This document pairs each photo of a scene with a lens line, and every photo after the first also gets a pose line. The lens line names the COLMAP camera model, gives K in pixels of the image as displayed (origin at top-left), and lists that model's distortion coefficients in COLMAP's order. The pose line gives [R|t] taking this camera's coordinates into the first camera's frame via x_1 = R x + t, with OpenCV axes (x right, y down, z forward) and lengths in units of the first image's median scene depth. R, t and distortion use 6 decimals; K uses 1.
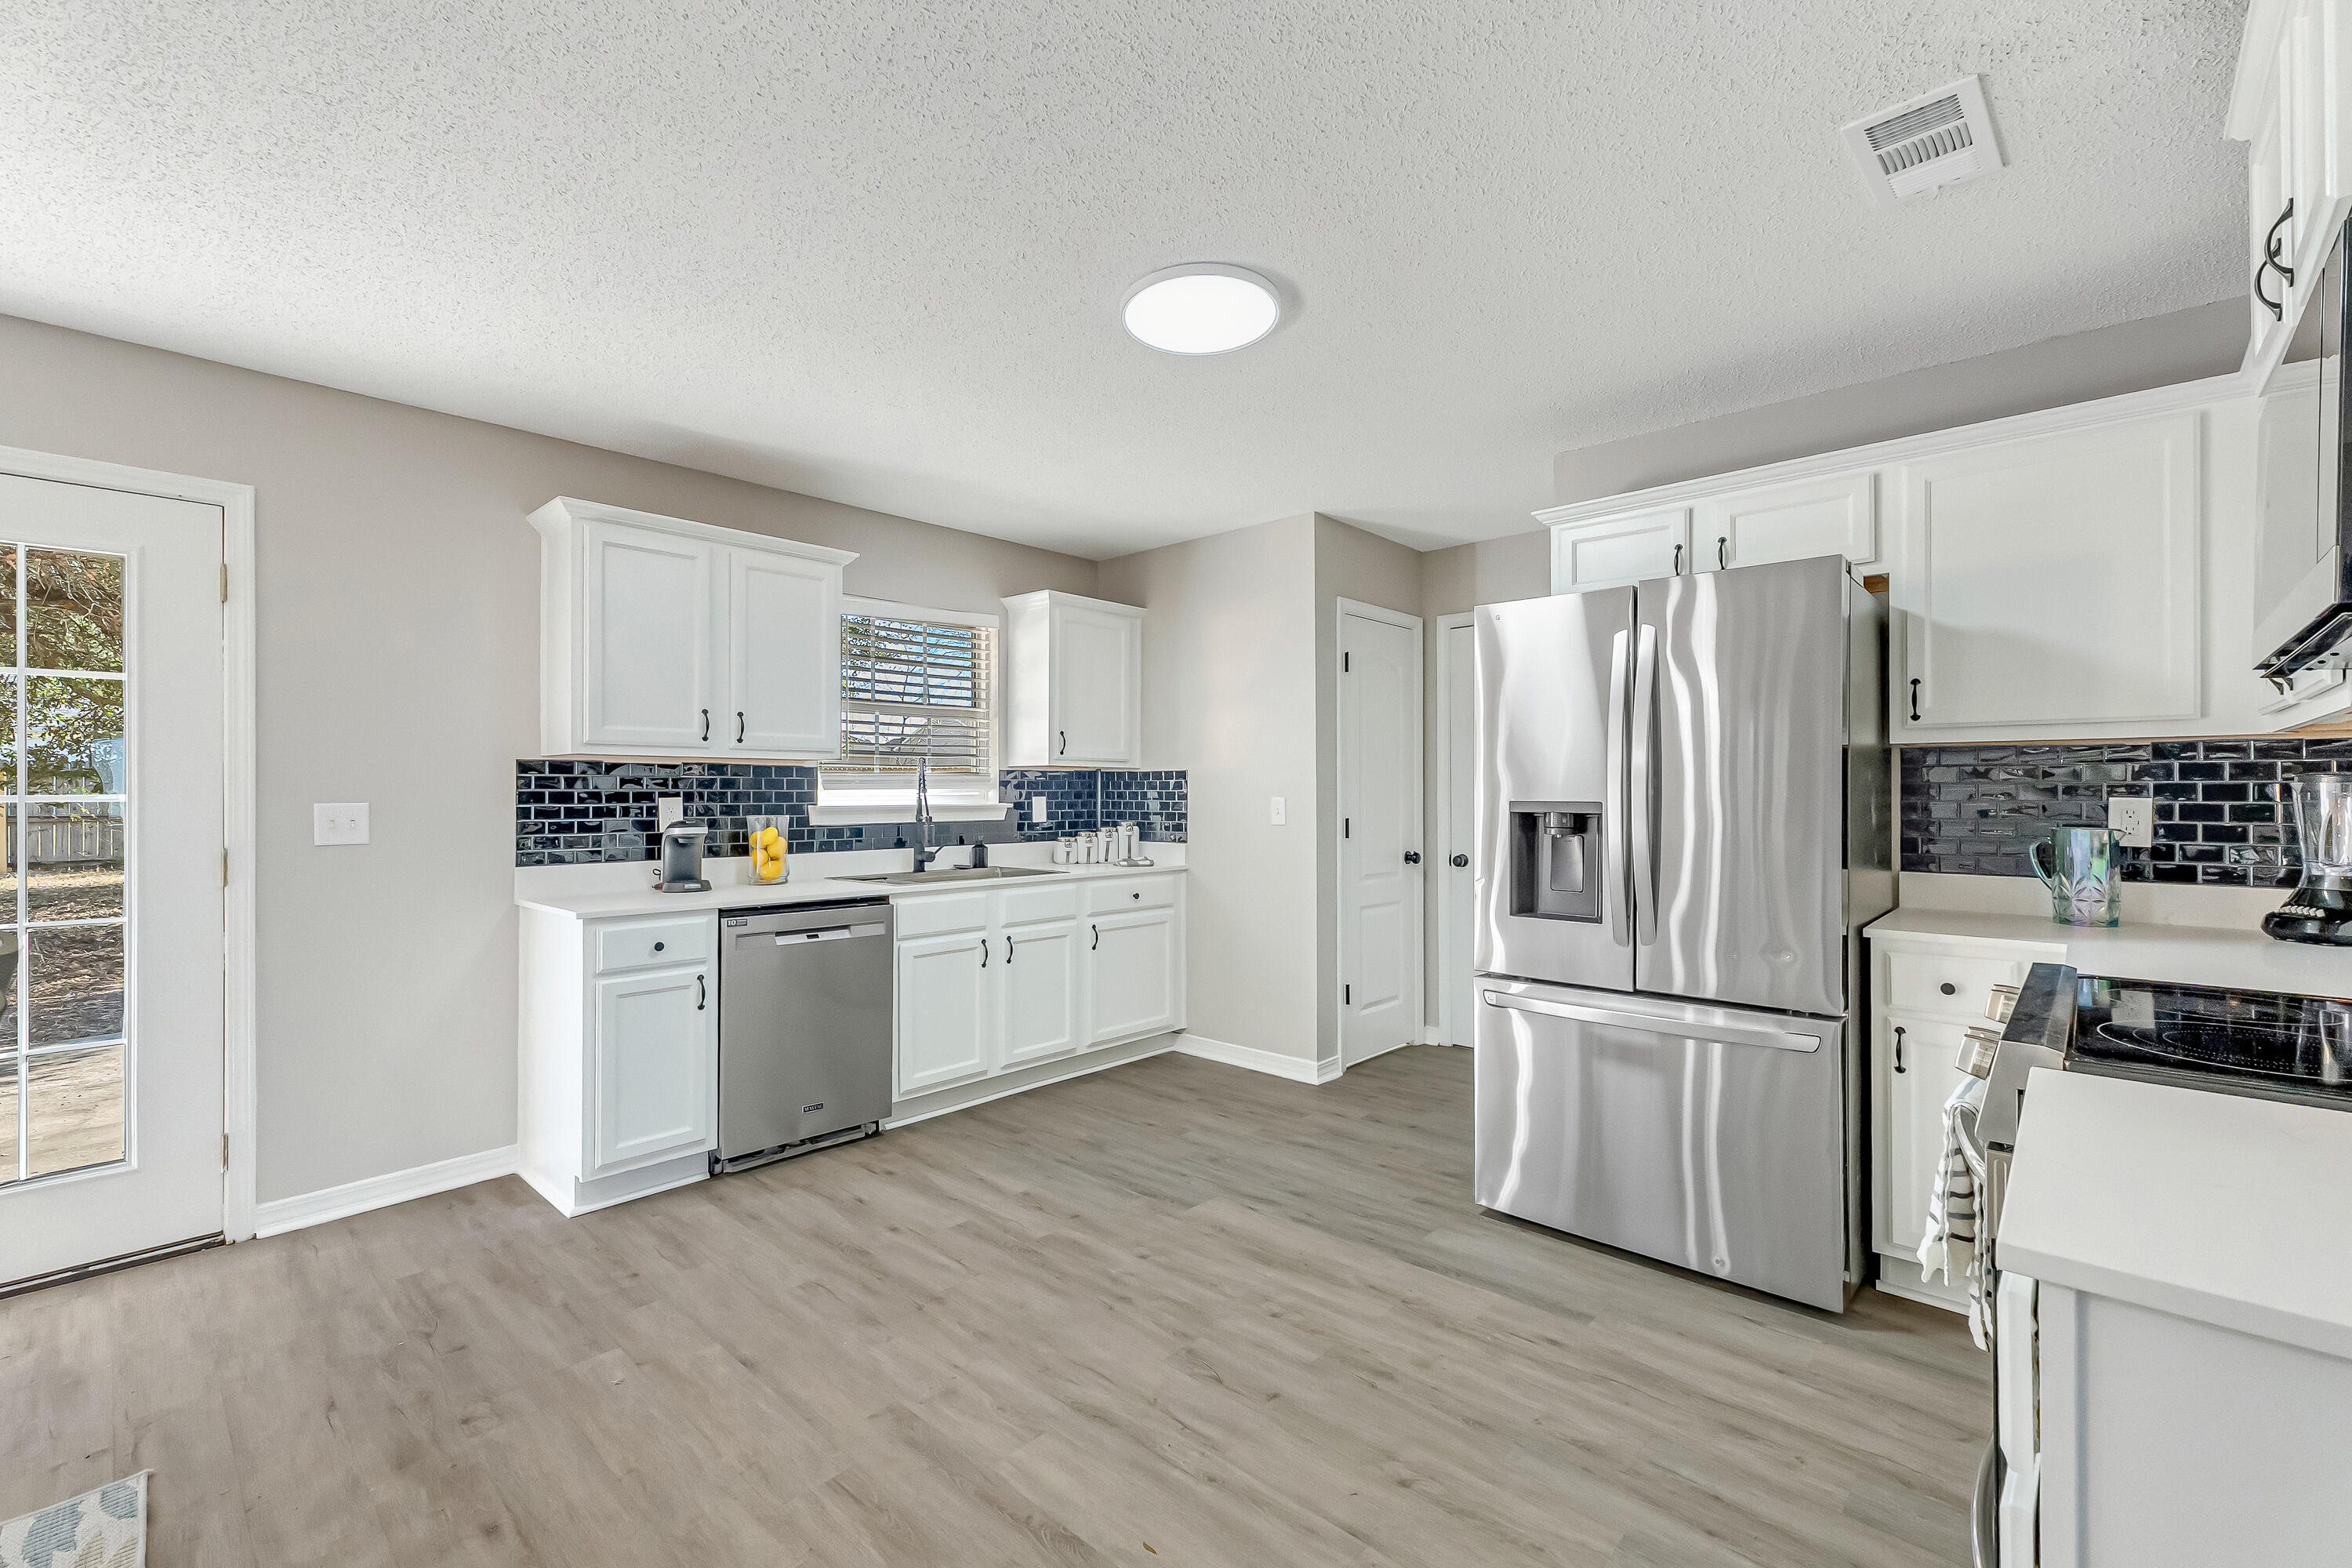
lens RADIAL K [[996.8, 0, 1183.9], [0, 996.8, 785.6], [0, 0, 1]] dist [0.009741, -0.001100]
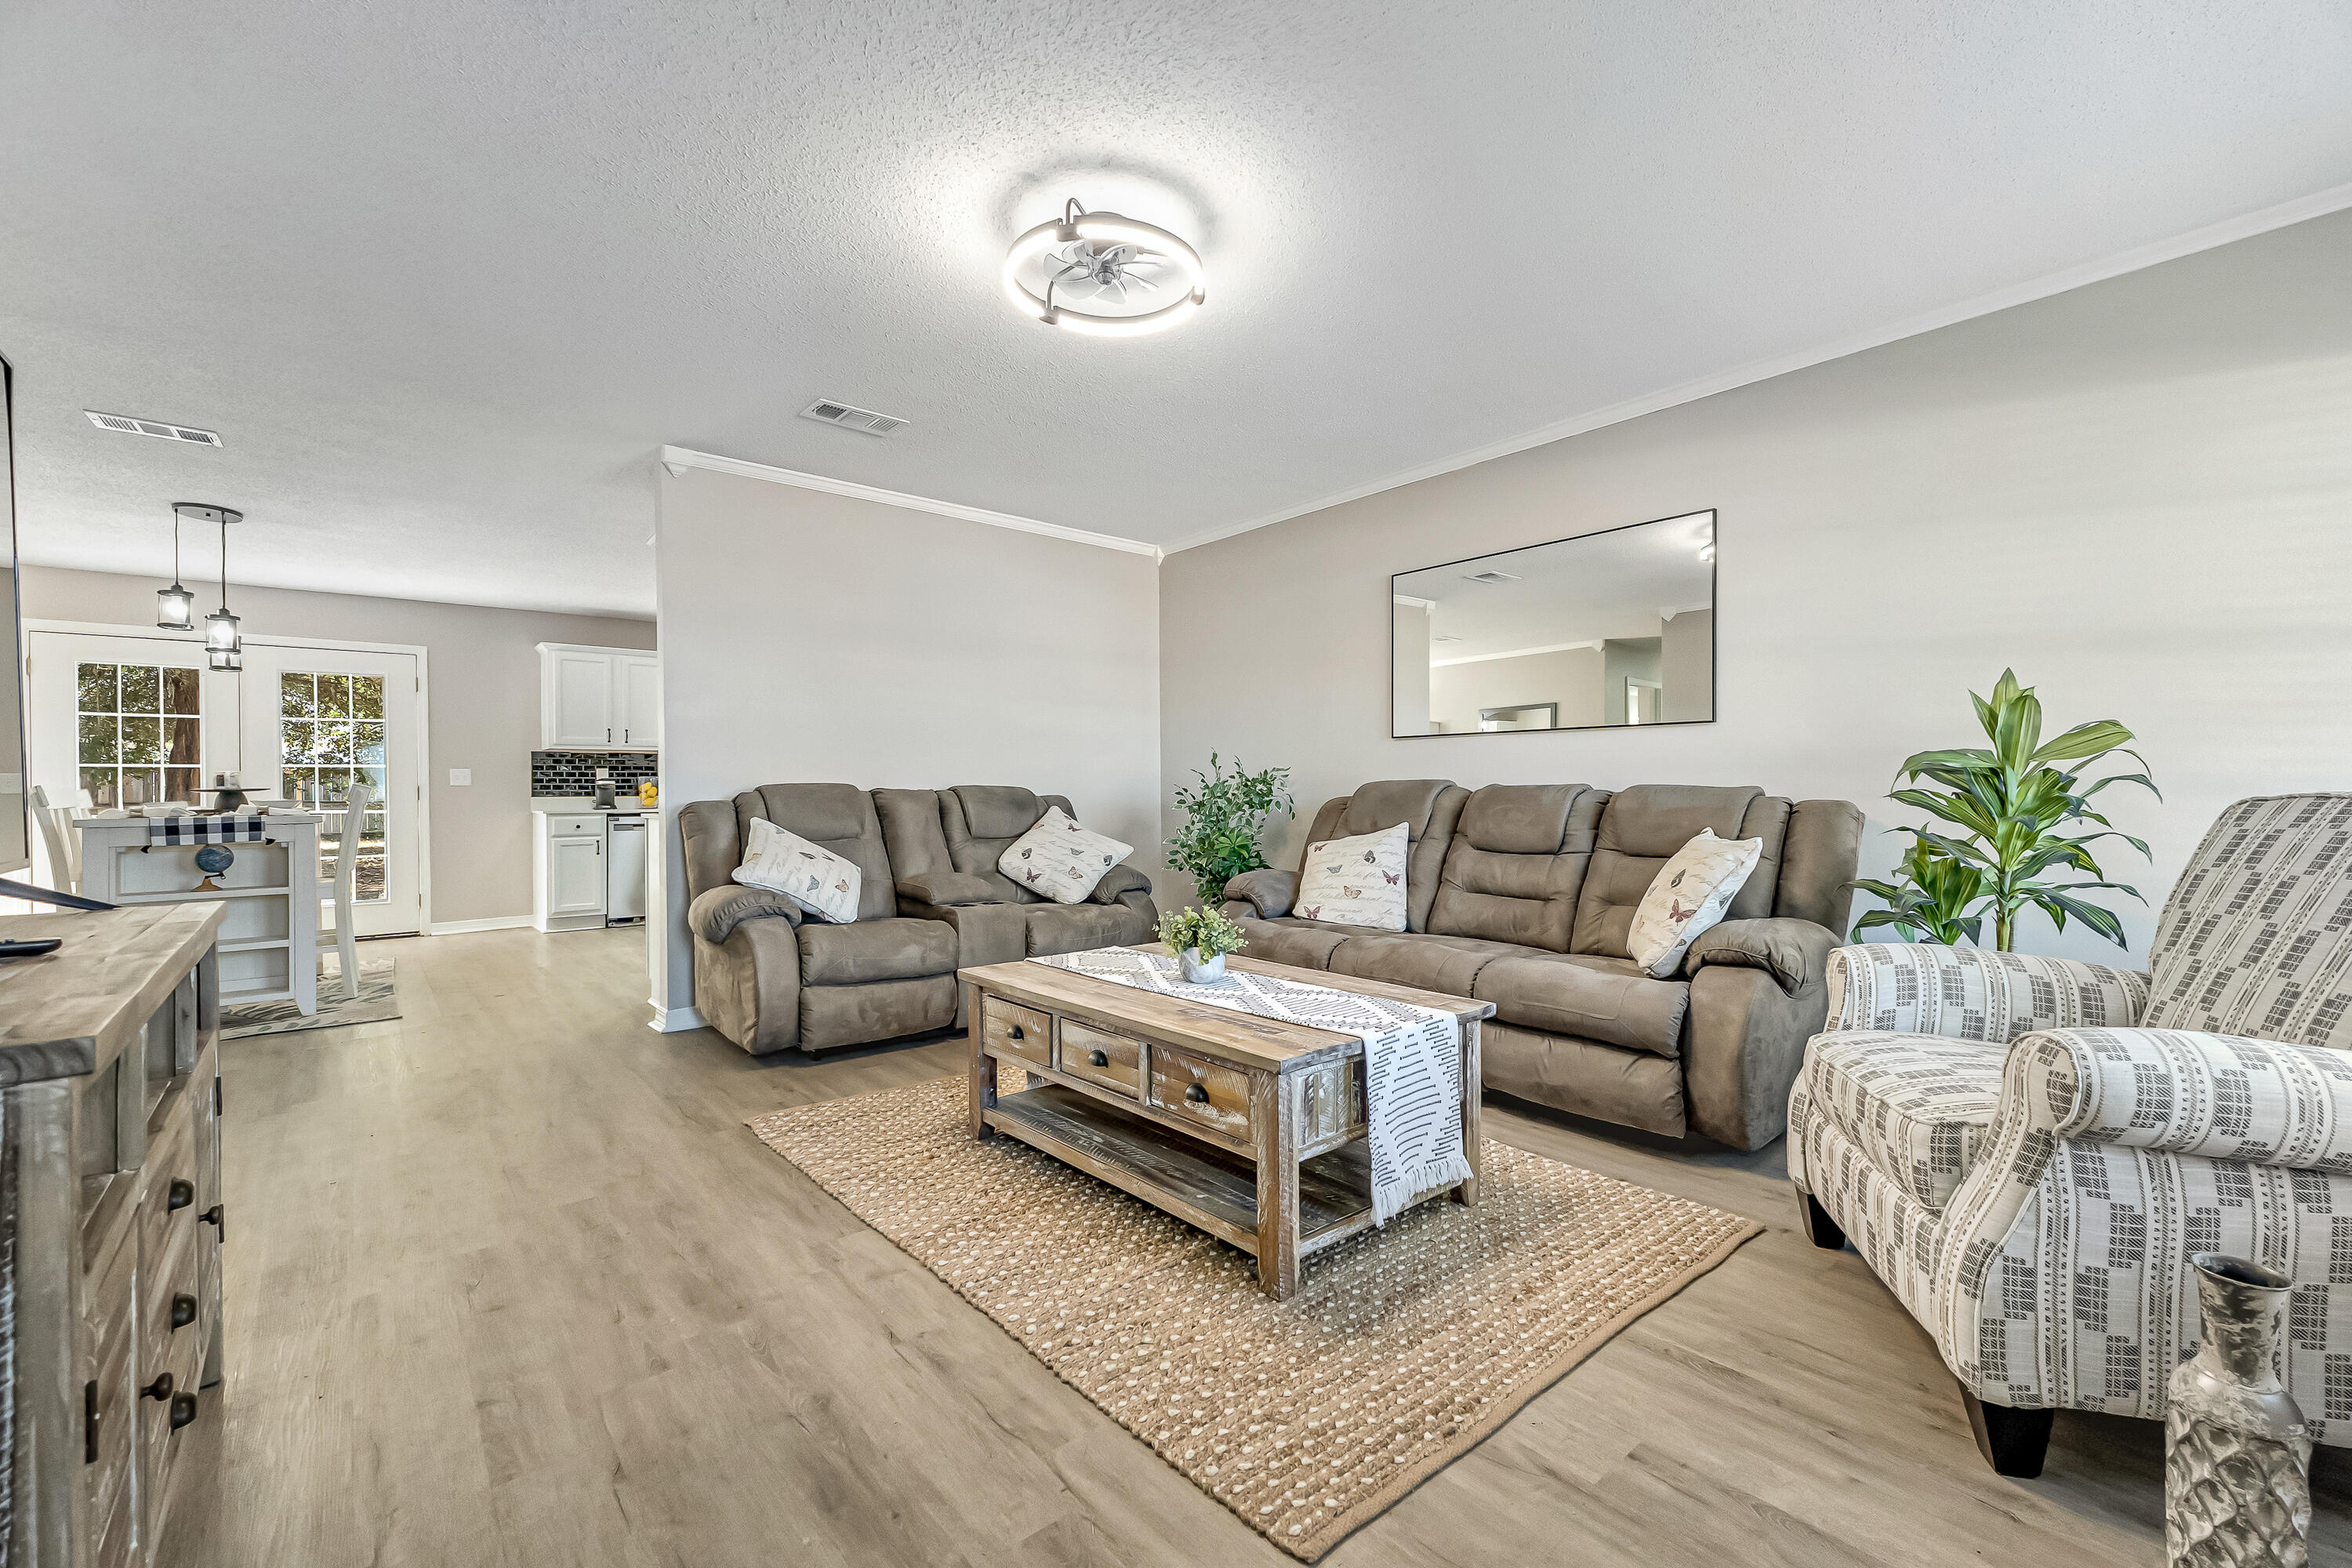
lens RADIAL K [[996.8, 0, 1187.1], [0, 996.8, 785.7], [0, 0, 1]] dist [0.009741, -0.001100]
pose [[0.991859, -0.007616, -0.127110, 1.217990], [0.007980, 0.999965, 0.002355, 0.065032], [0.127088, -0.003350, 0.991886, -1.191346]]
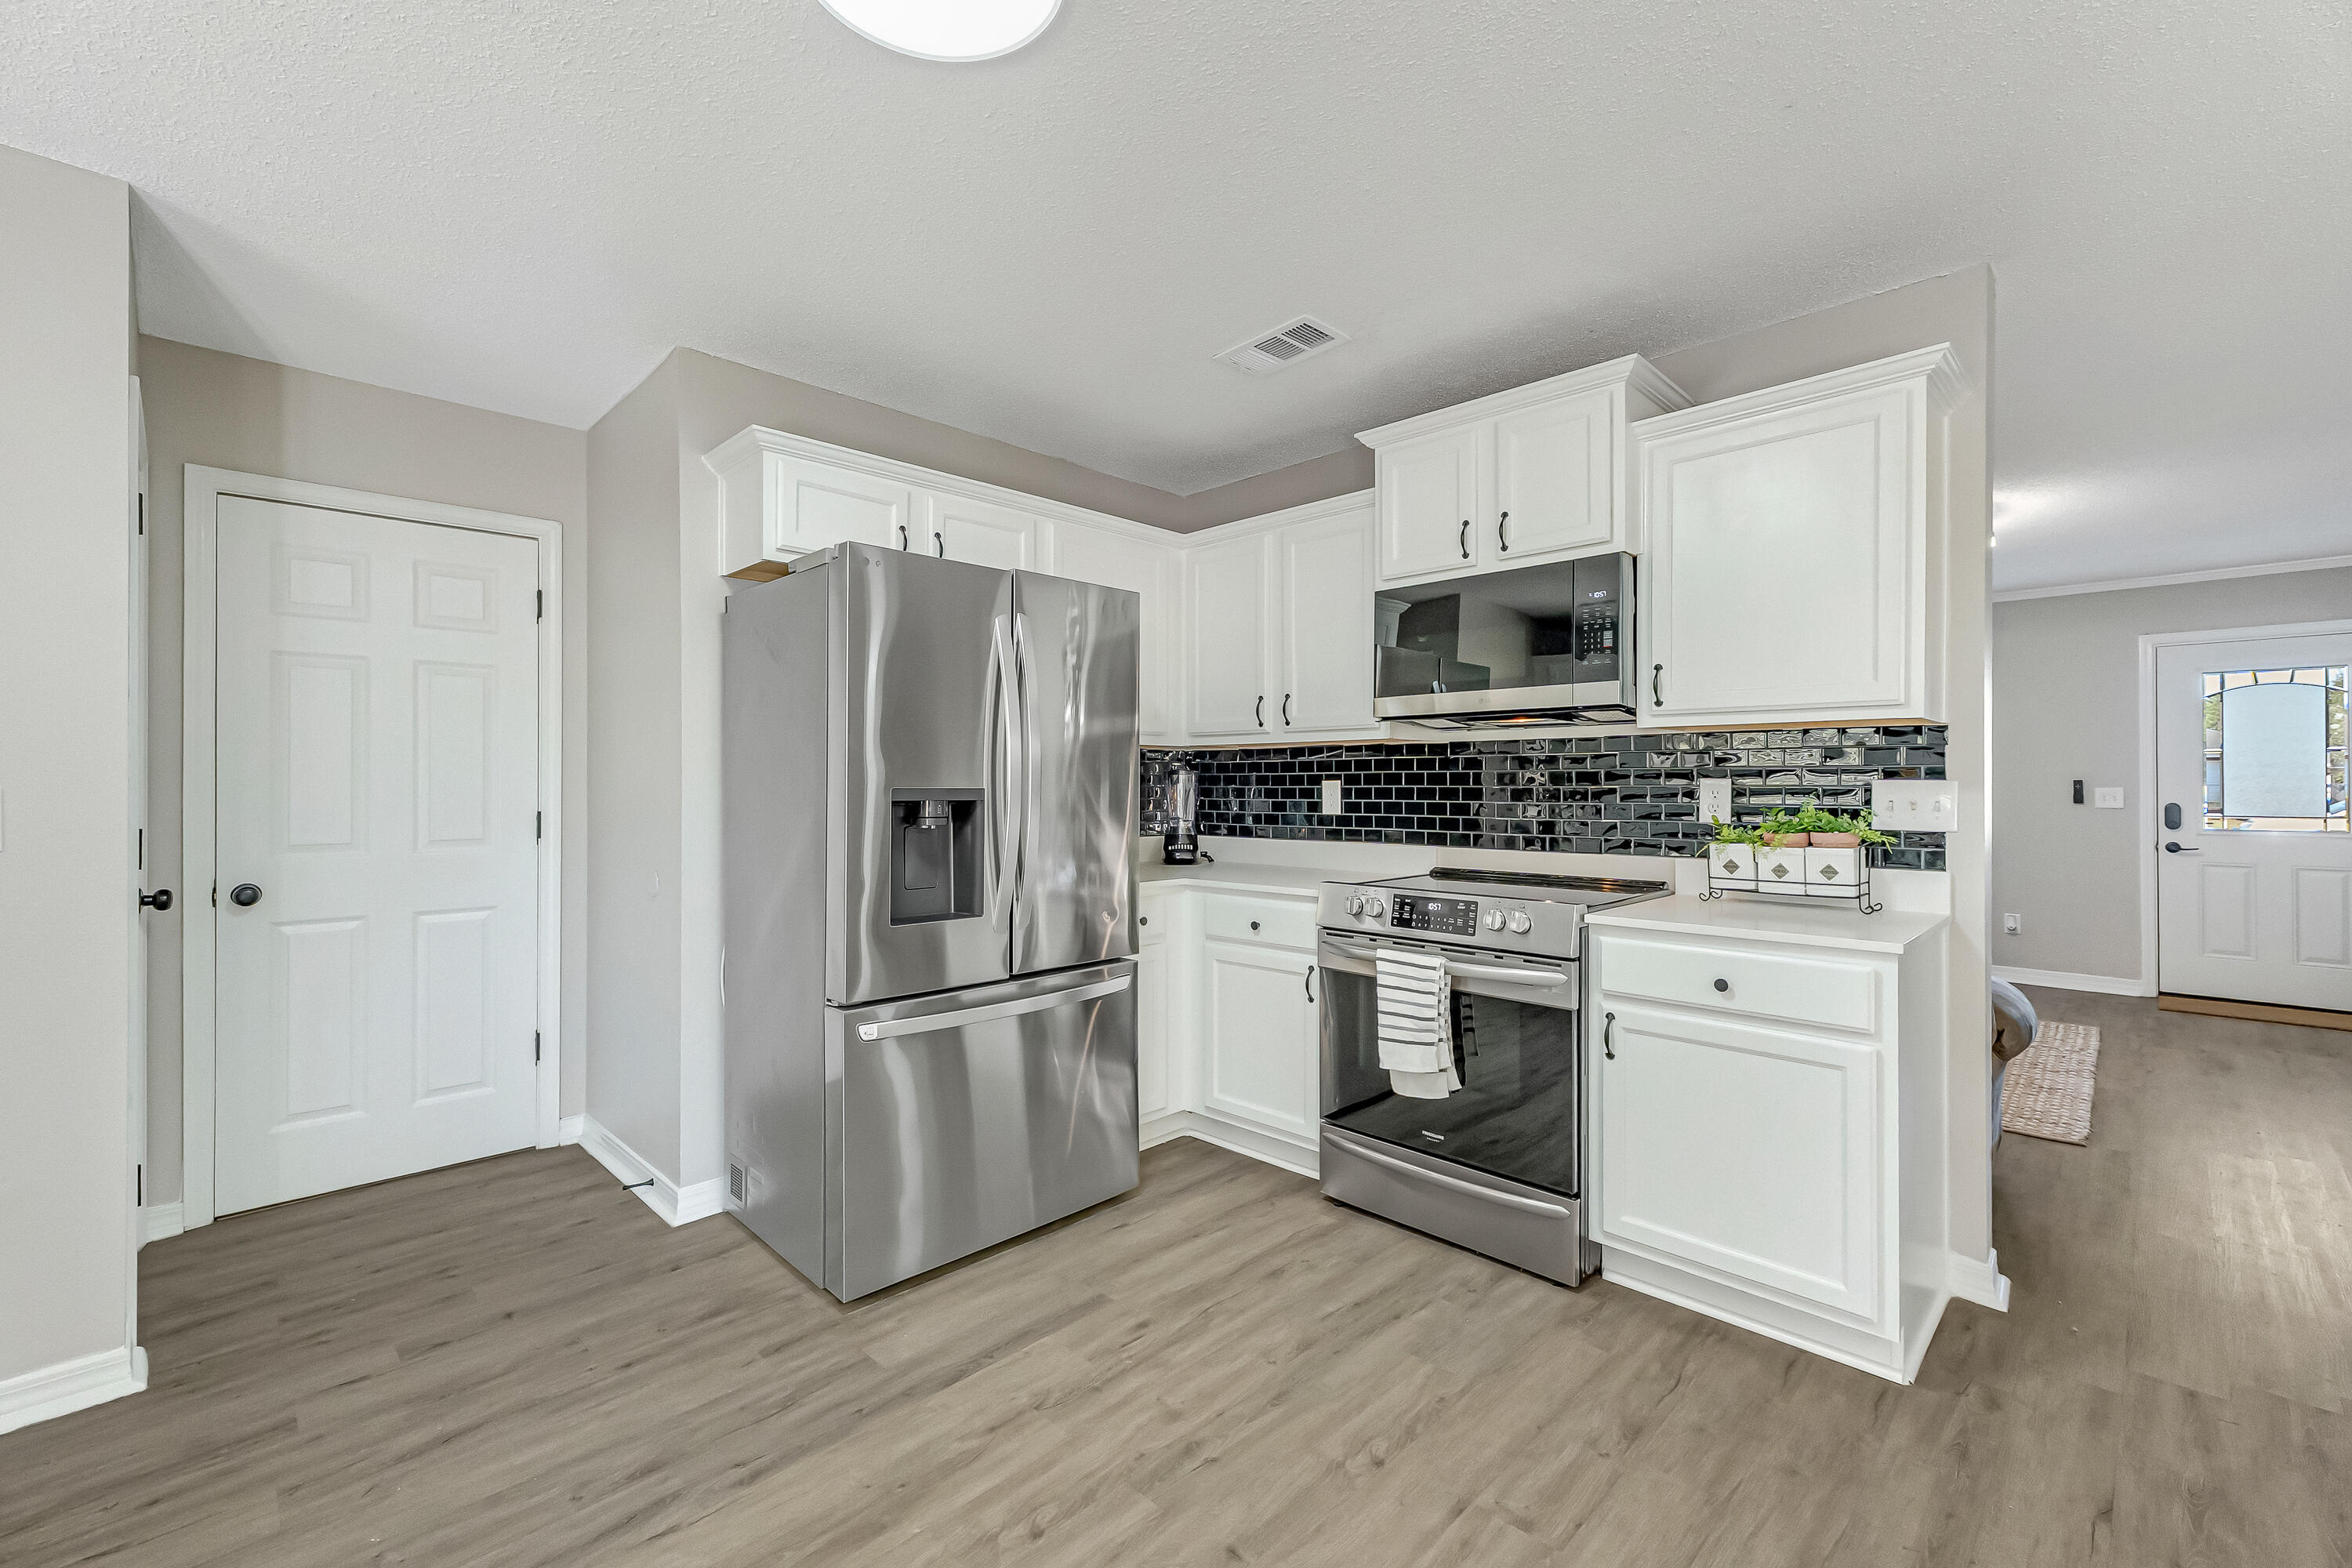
lens RADIAL K [[996.8, 0, 1181.8], [0, 996.8, 786.3], [0, 0, 1]] dist [0.009741, -0.001100]
pose [[0.026862, -0.001563, 0.999638, -0.456255], [-0.009523, 0.999953, 0.001819, 0.009624], [-0.999594, -0.009568, 0.026845, 0.678751]]
